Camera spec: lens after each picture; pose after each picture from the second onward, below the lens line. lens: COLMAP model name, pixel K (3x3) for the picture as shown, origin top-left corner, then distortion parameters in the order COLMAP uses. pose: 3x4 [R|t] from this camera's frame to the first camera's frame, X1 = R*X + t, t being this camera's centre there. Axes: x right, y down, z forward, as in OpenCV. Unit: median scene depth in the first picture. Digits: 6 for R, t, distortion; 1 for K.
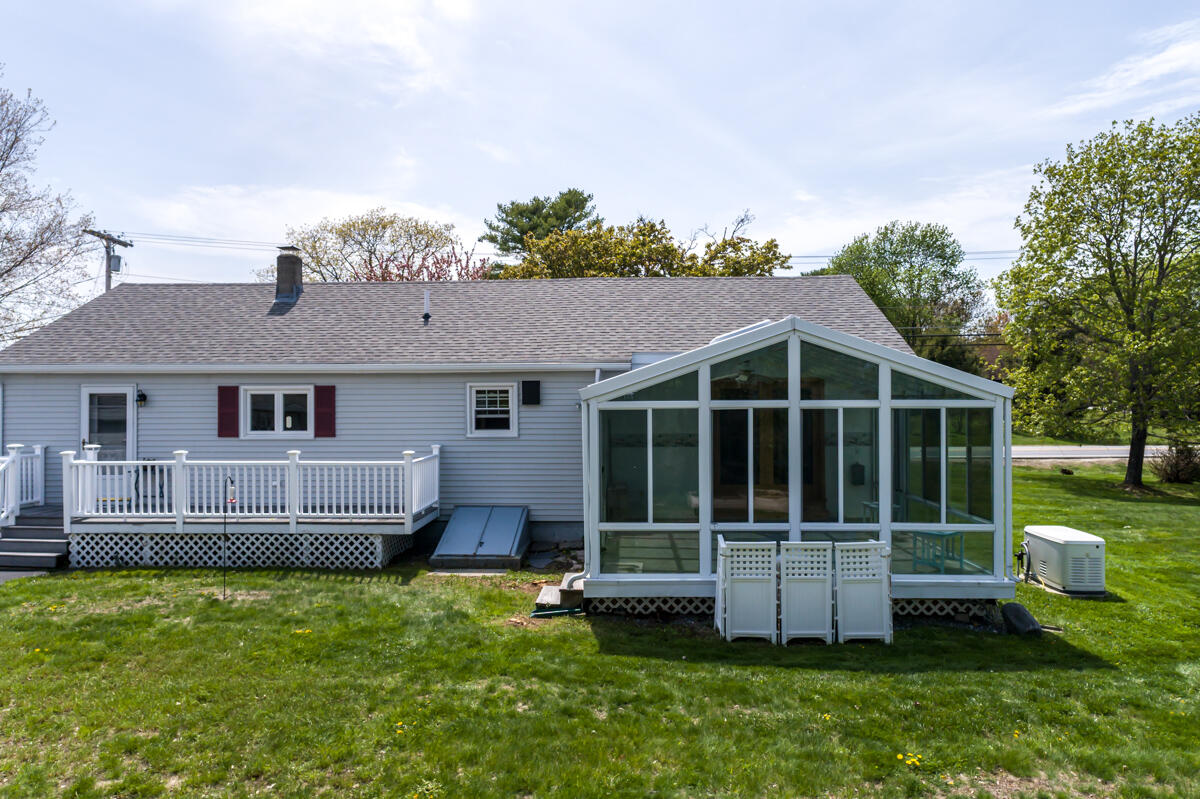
lens RADIAL K [[810.4, 0, 594.9], [0, 810.4, 401.9], [0, 0, 1]] dist [0.004575, 0.003666]
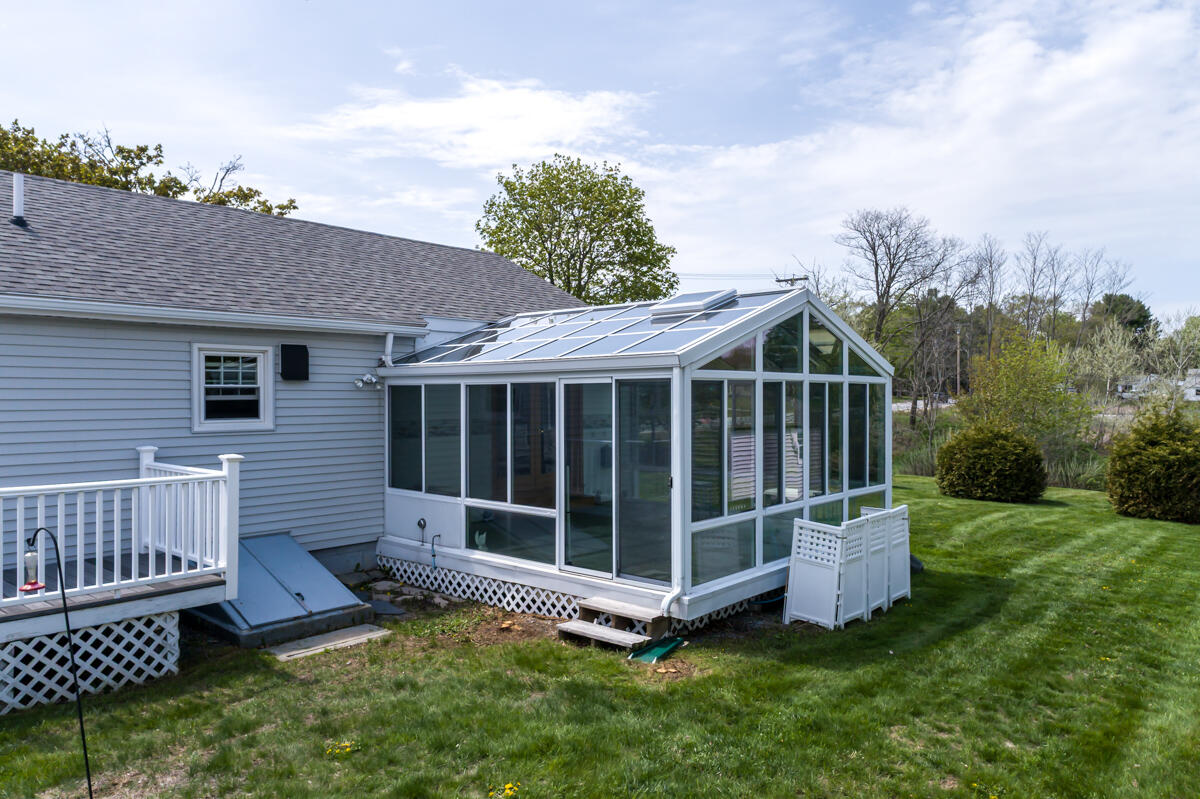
lens RADIAL K [[797.1, 0, 580.1], [0, 797.1, 406.6], [0, 0, 1]] dist [-0.000958, 0.000225]
pose [[0.638199, -0.006757, 0.769842, -0.501792], [0.000378, 0.999964, 0.008464, 0.022569], [-0.769872, -0.005111, 0.638178, 0.451219]]
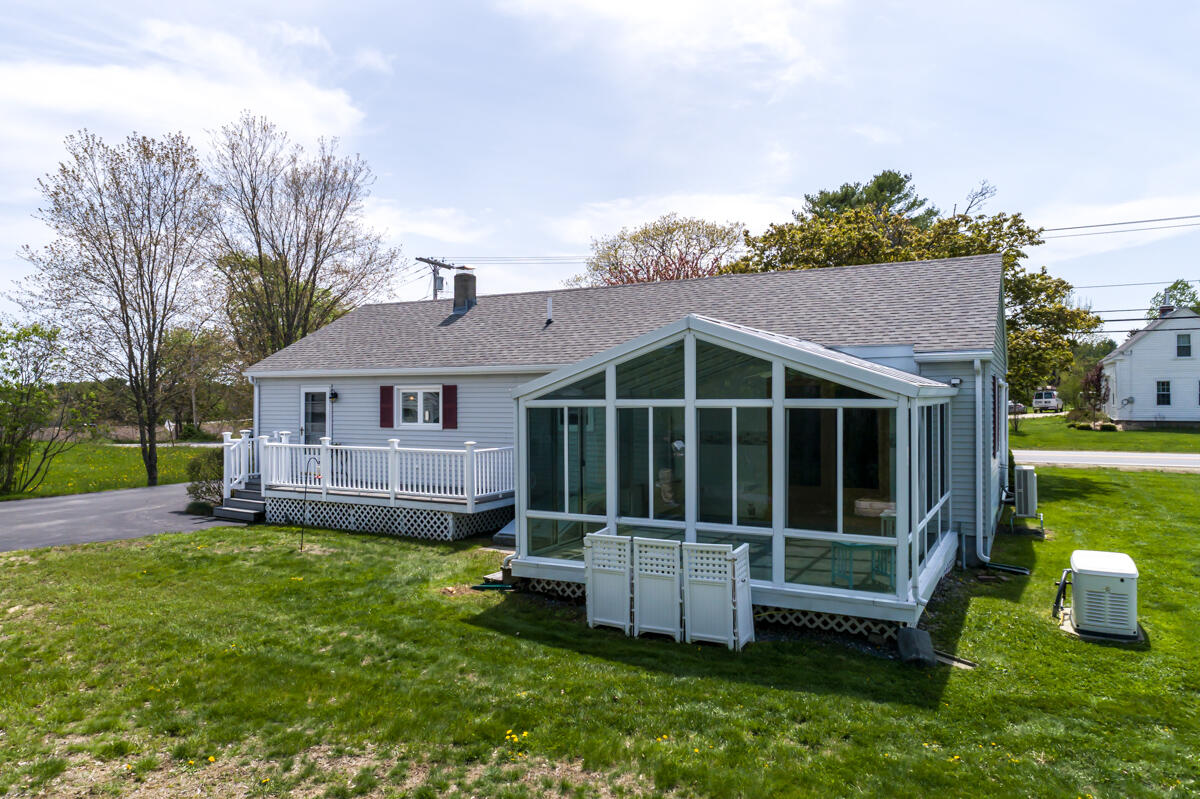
lens RADIAL K [[810.4, 0, 594.9], [0, 810.4, 401.9], [0, 0, 1]] dist [0.004575, 0.003666]
pose [[0.897769, 0.002900, -0.440457, 0.438880], [0.000072, 0.999977, 0.006732, -0.004291], [0.440467, -0.006075, 0.897748, 0.037831]]
